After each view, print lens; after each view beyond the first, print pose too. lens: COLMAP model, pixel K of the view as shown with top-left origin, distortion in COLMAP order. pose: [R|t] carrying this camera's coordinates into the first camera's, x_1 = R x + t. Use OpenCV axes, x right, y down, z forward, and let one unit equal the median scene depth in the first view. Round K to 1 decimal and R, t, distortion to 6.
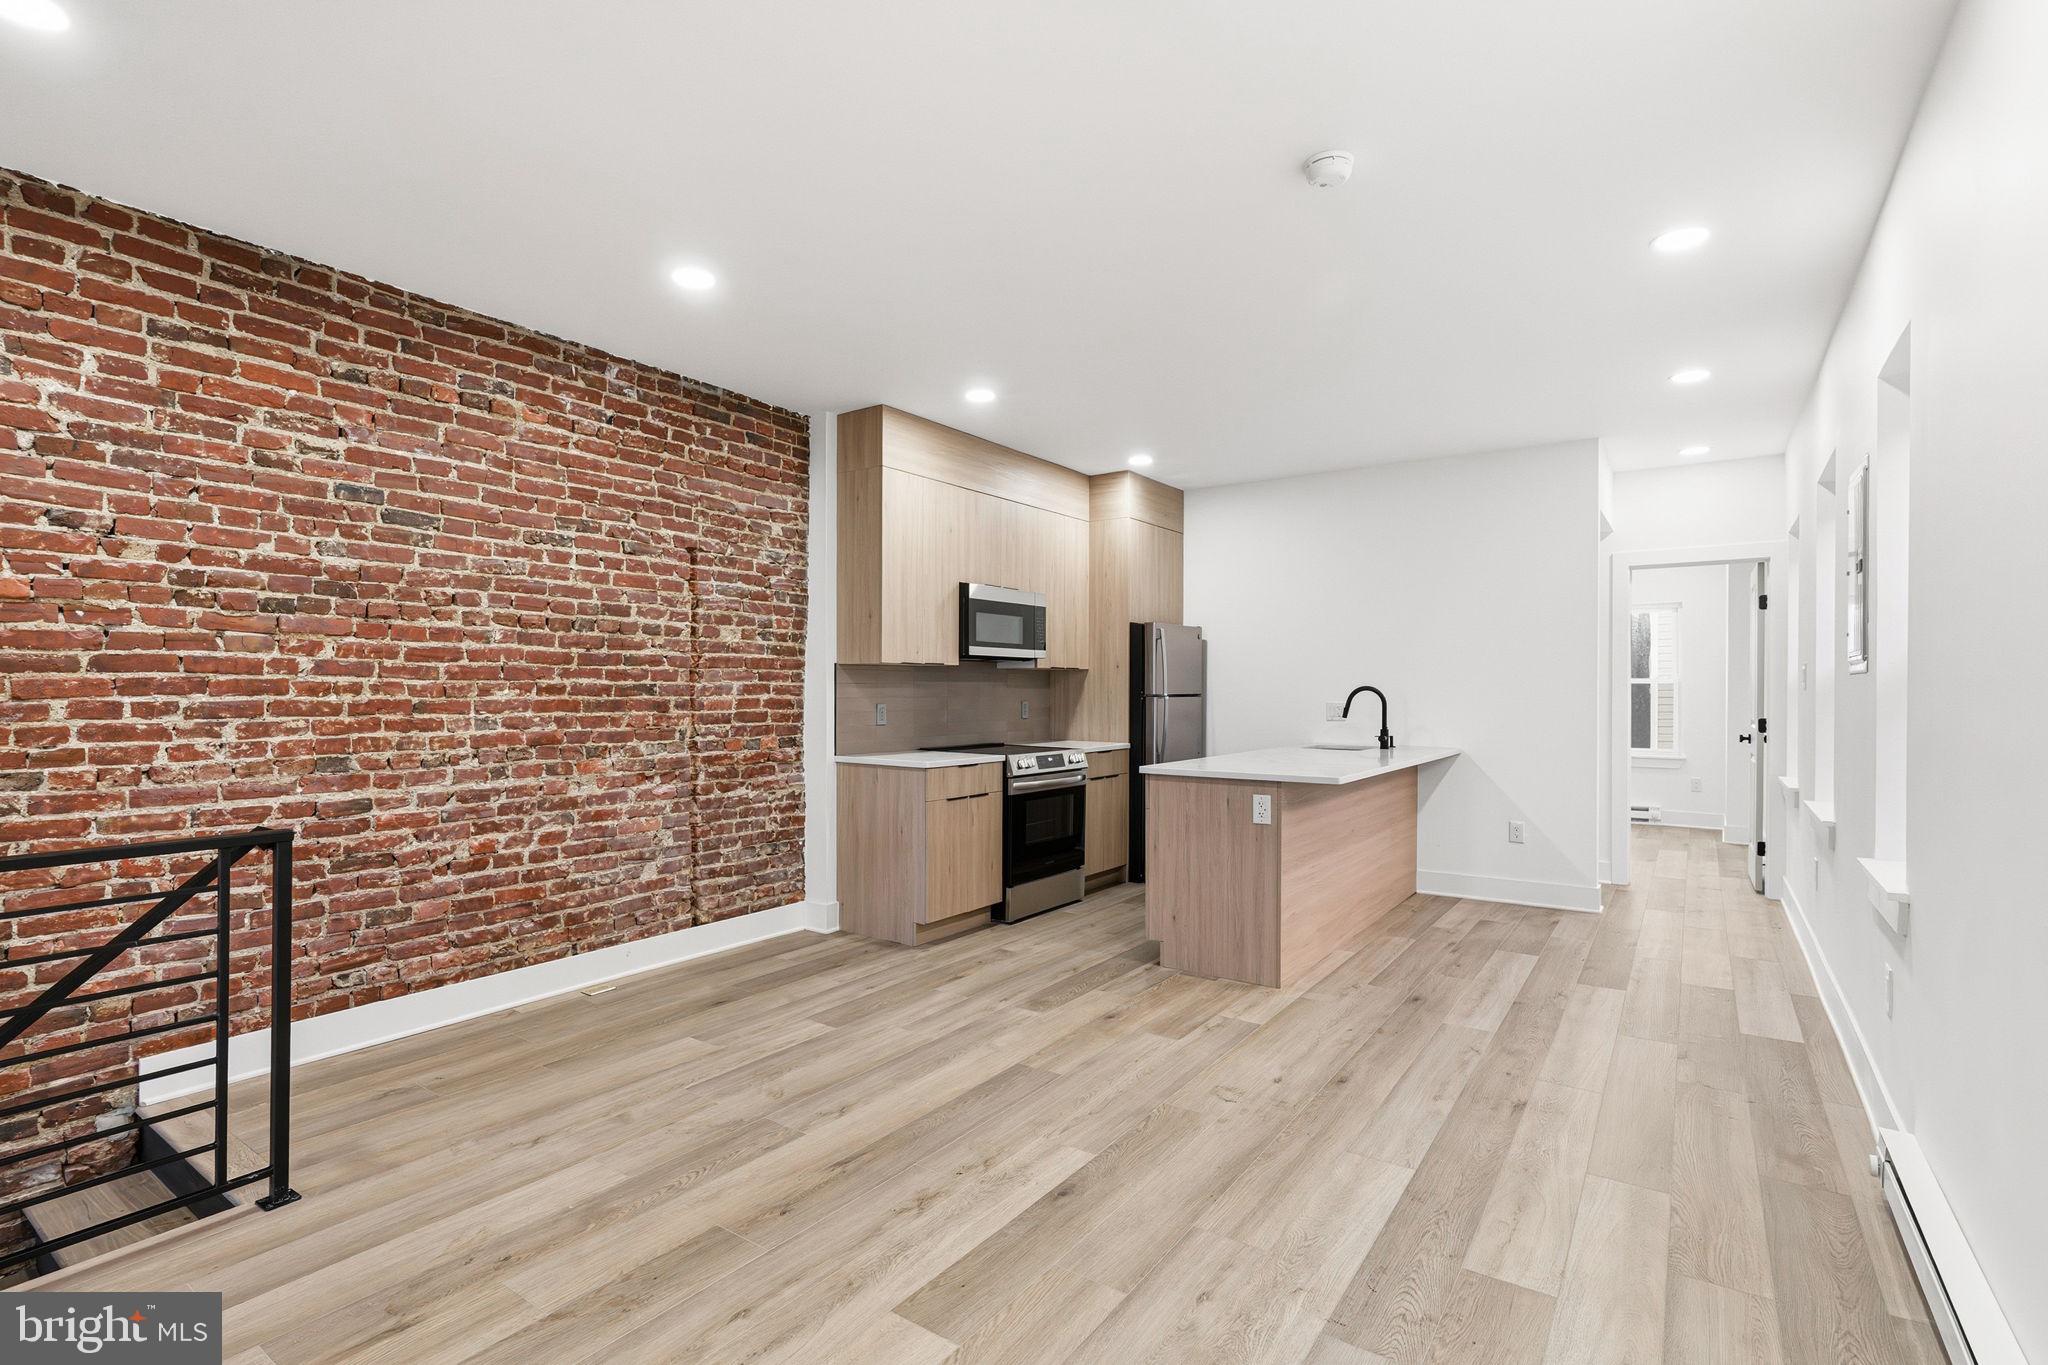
lens RADIAL K [[943.6, 0, 986.4], [0, 943.6, 688.5], [0, 0, 1]] dist [-0.002966, 0.000501]
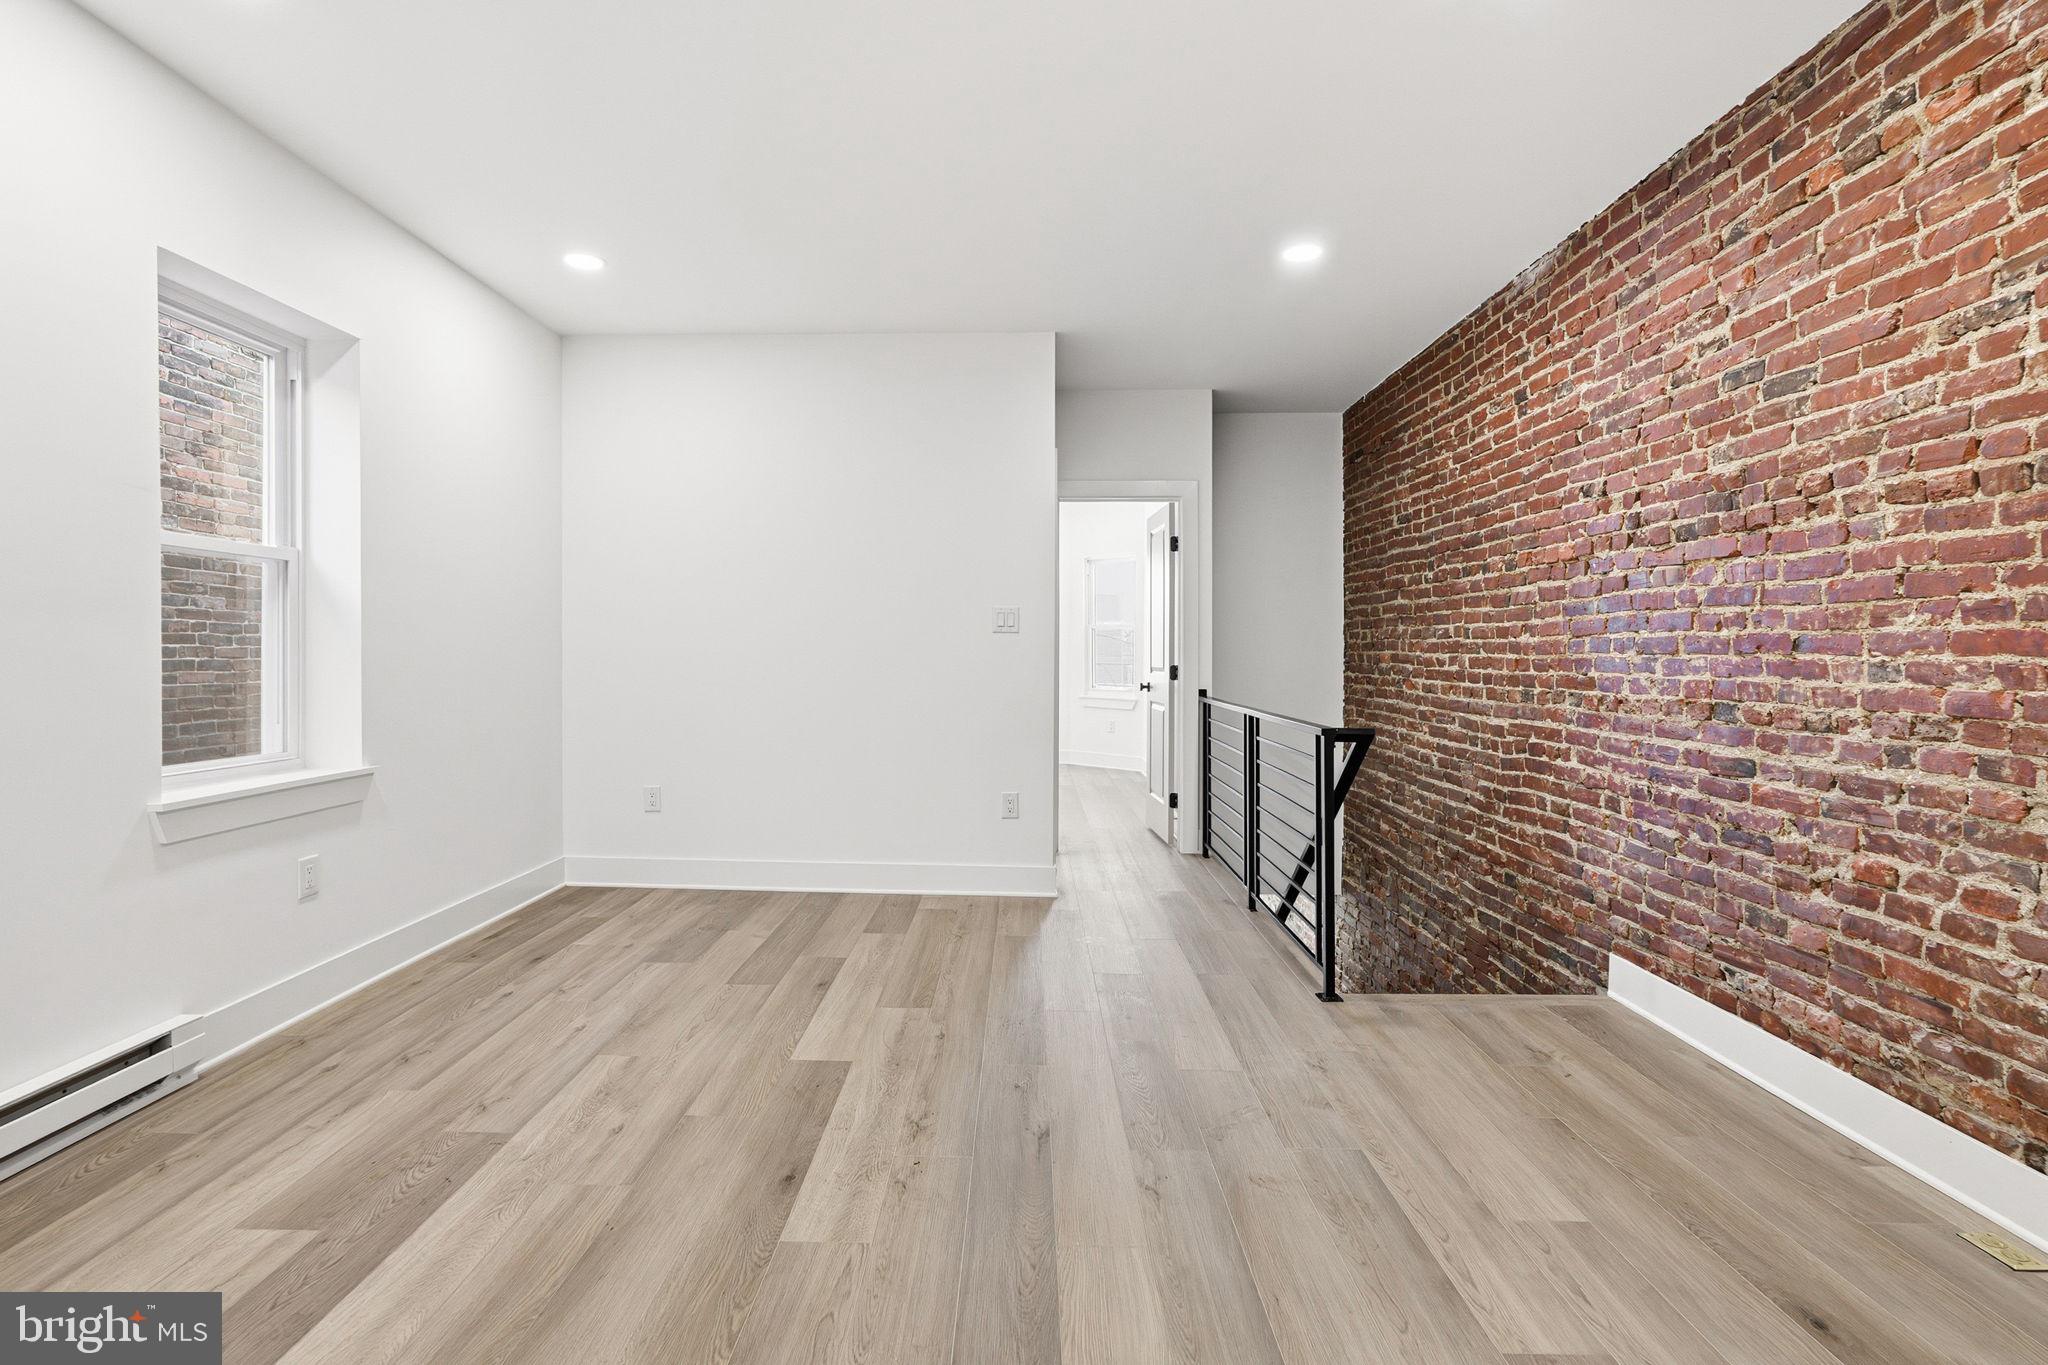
lens RADIAL K [[970.7, 0, 1023.4], [0, 970.7, 657.2], [0, 0, 1]] dist [-0.000246, 0.000304]
pose [[-0.799838, -0.000902, -0.600215, 0.299789], [-0.003518, 0.999989, 0.003186, 0.029159], [0.600205, 0.004659, -0.799832, 1.230443]]
